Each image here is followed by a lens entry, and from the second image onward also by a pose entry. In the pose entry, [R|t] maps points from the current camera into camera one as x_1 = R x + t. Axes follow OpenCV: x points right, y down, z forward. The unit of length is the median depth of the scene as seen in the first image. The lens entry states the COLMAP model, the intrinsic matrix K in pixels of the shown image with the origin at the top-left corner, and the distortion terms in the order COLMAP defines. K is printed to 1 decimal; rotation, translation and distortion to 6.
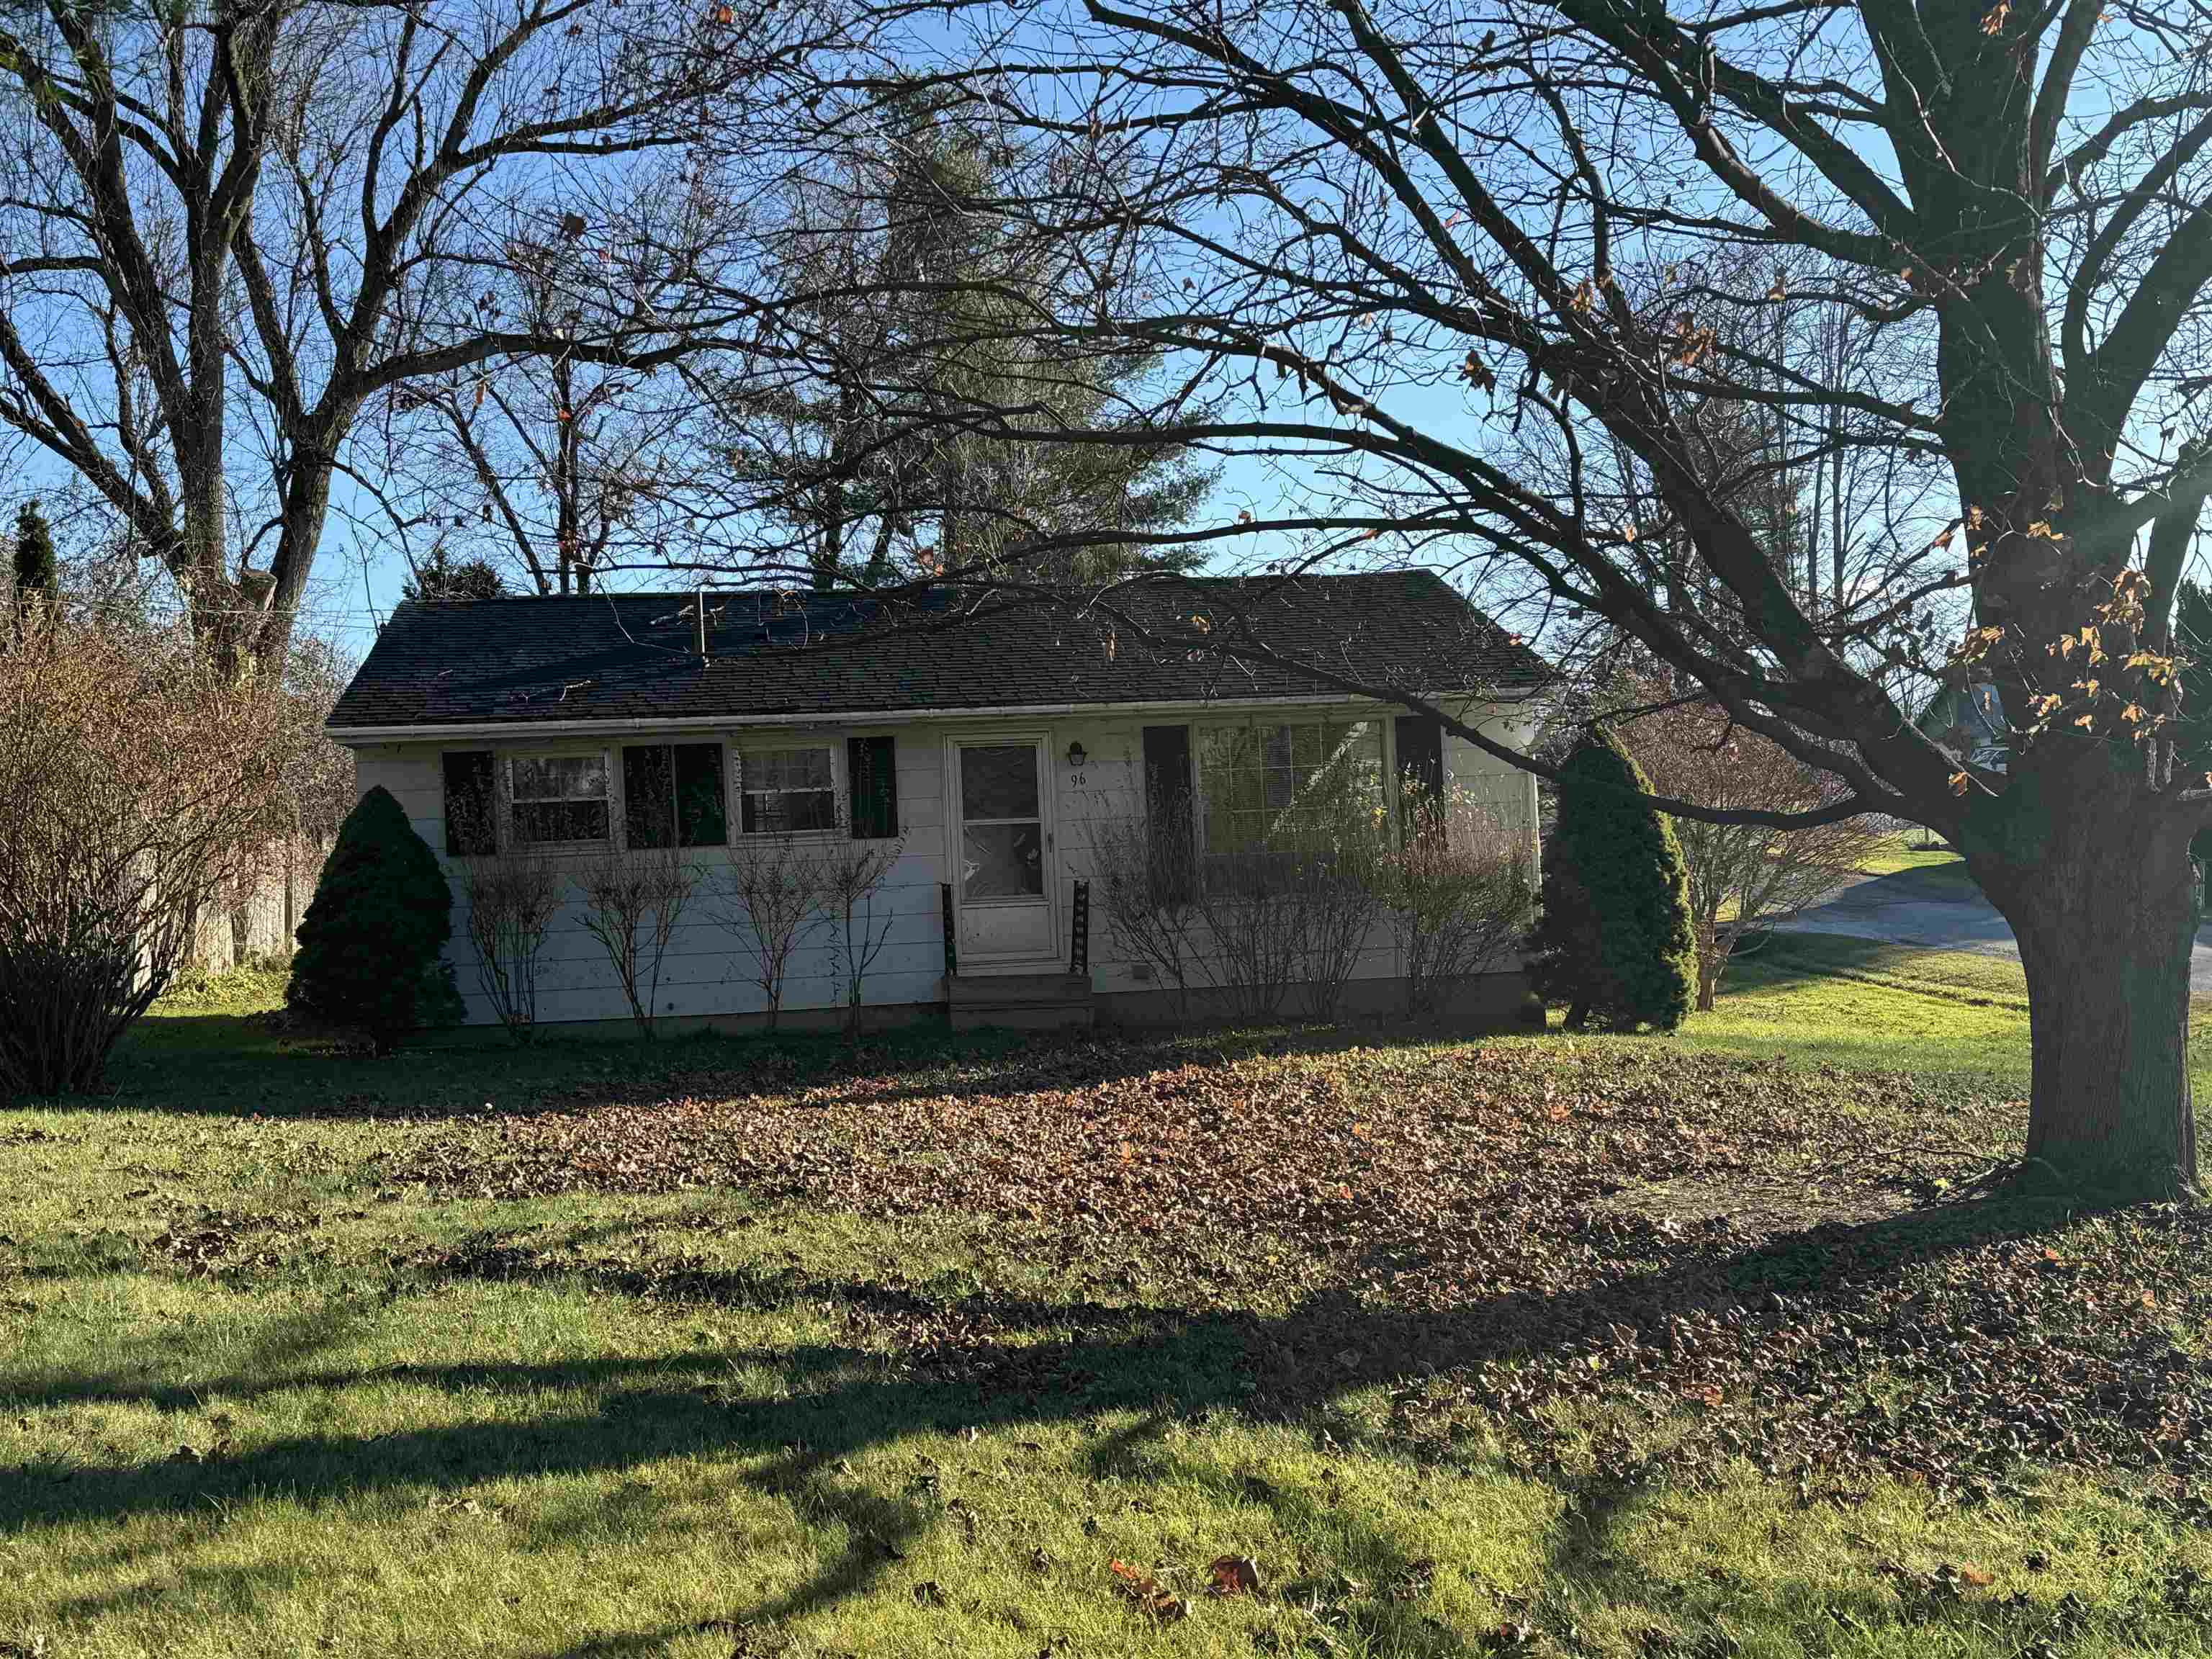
lens RADIAL K [[2529.3, 0, 1100.6], [0, 2529.3, 830.6], [0, 0, 1]] dist [0.173050, 0.000000]
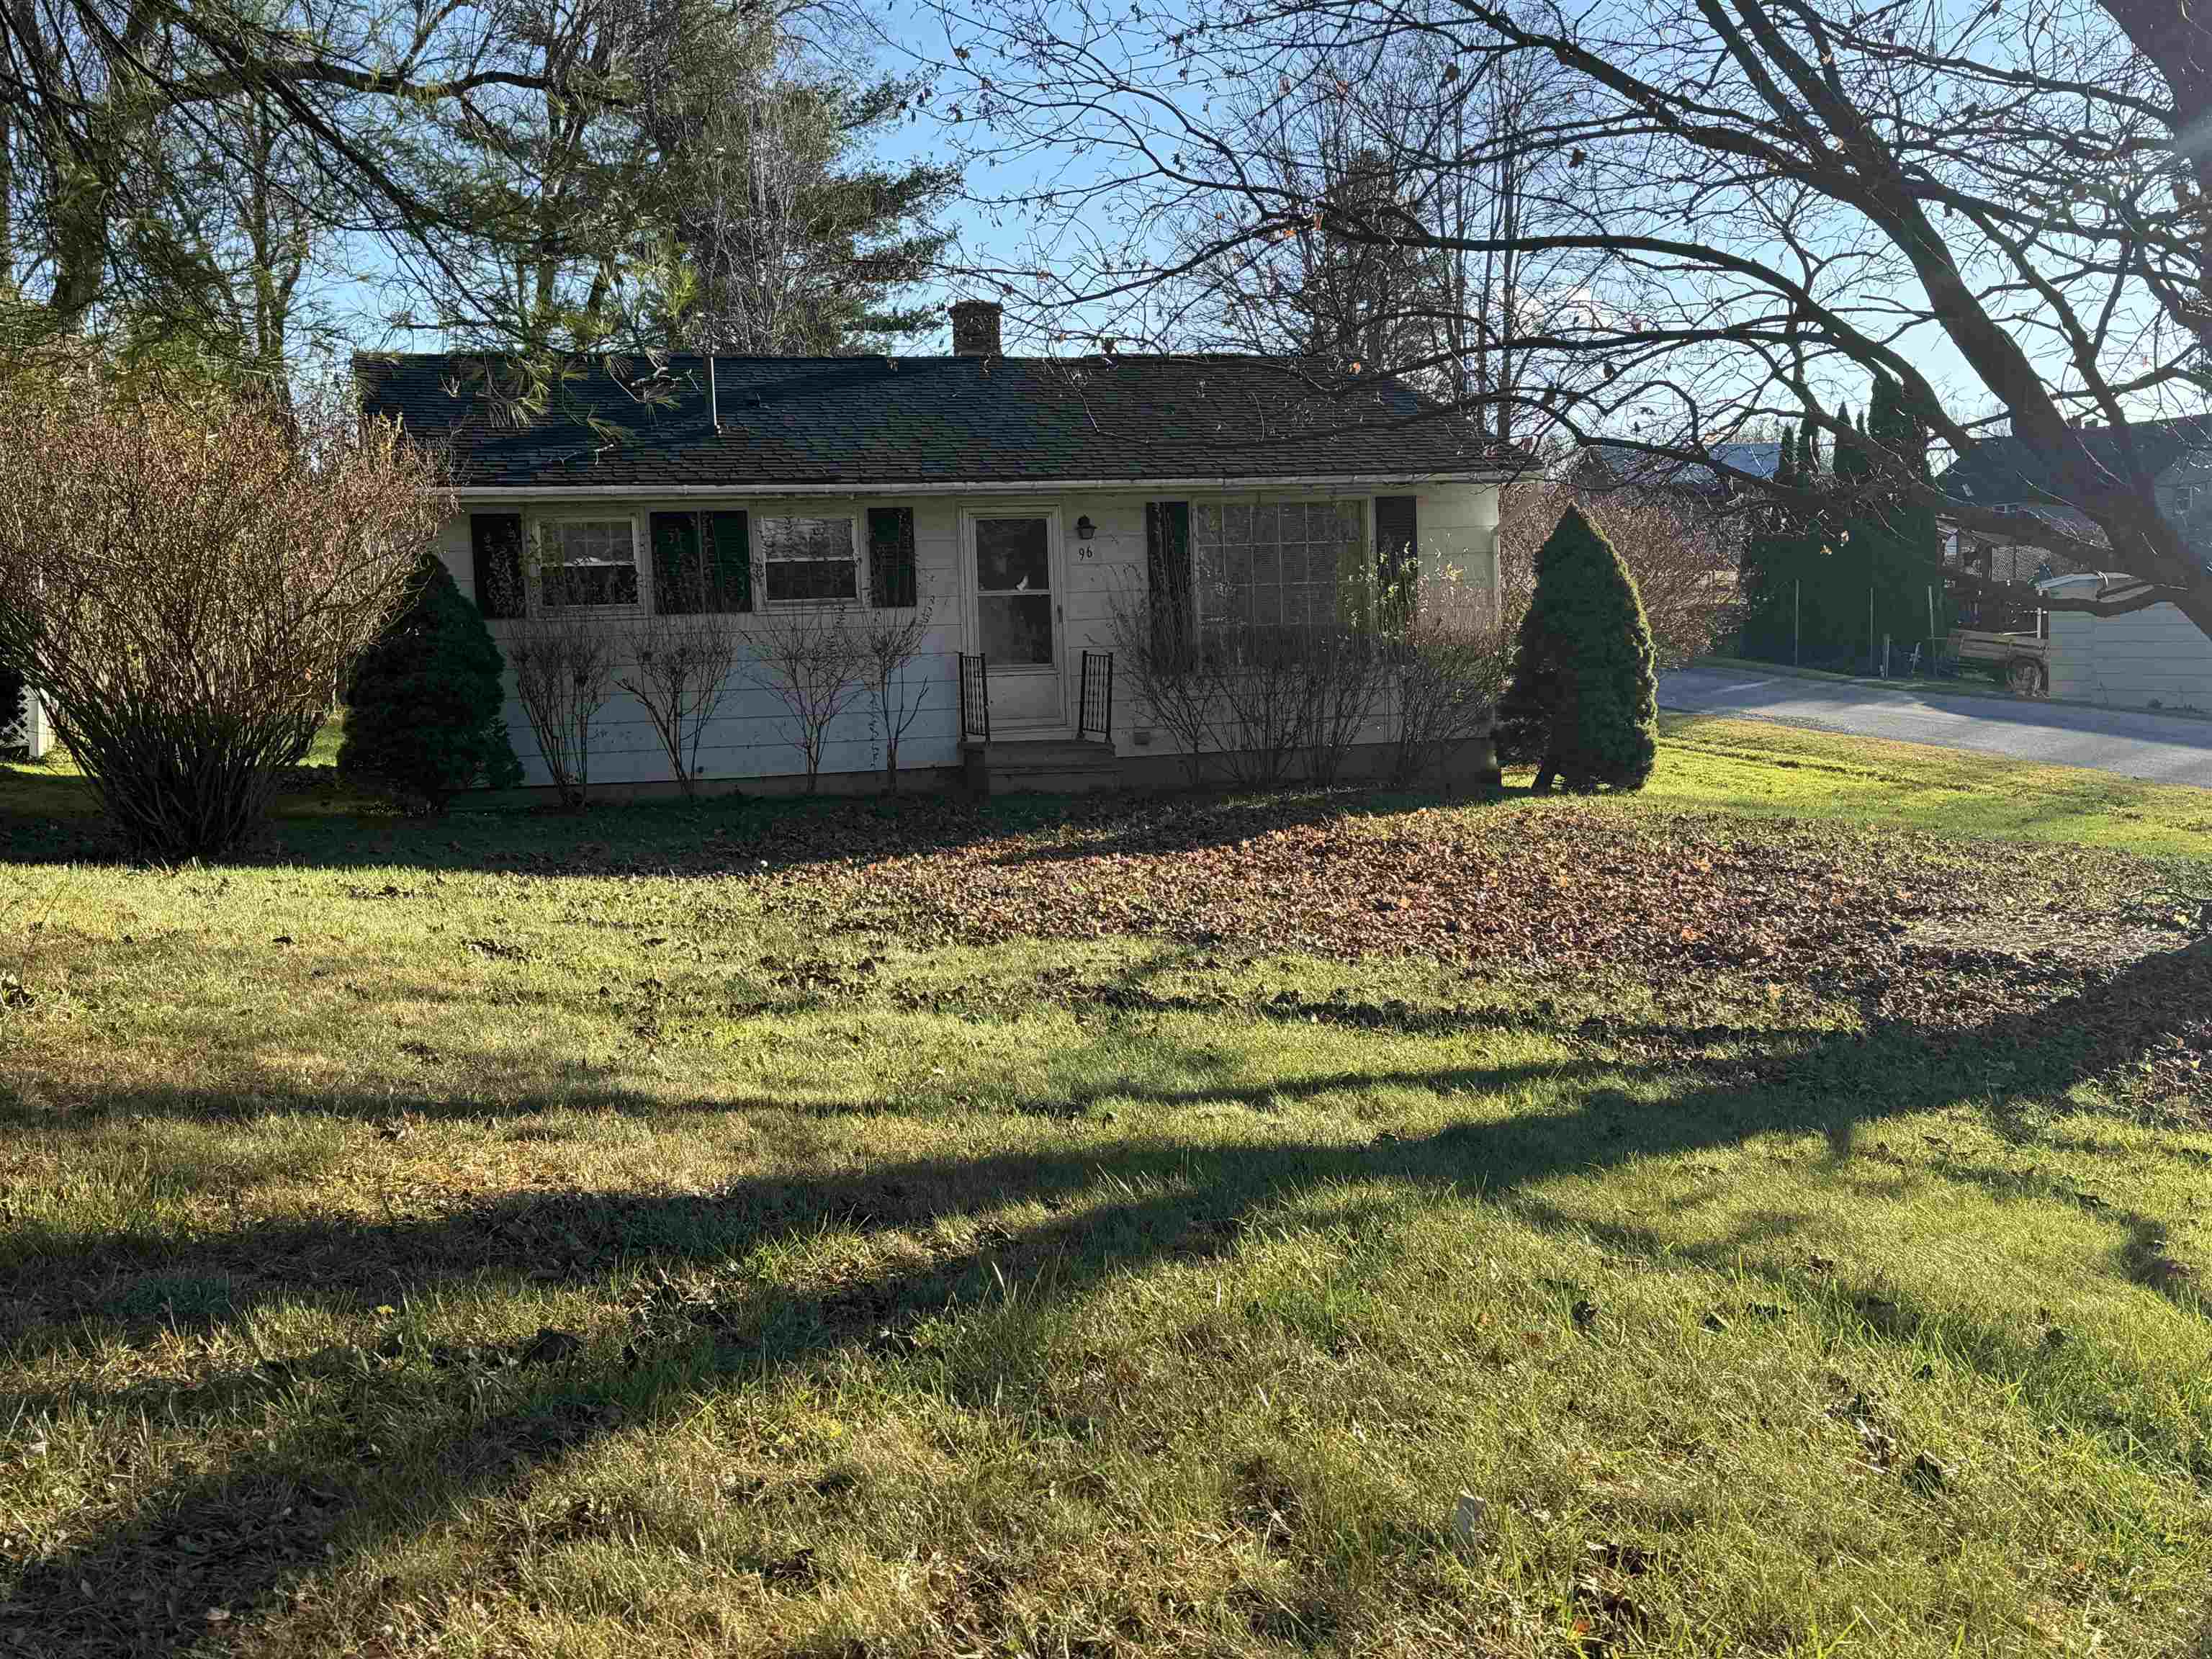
lens RADIAL K [[2529.3, 0, 1115.2], [0, 2529.3, 838.5], [0, 0, 1]] dist [0.173050, 0.000000]
pose [[0.984409, -0.003367, 0.175865, -0.185330], [-0.013652, 0.995339, 0.095470, -0.003123], [-0.175367, -0.096383, 0.979774, -0.036467]]
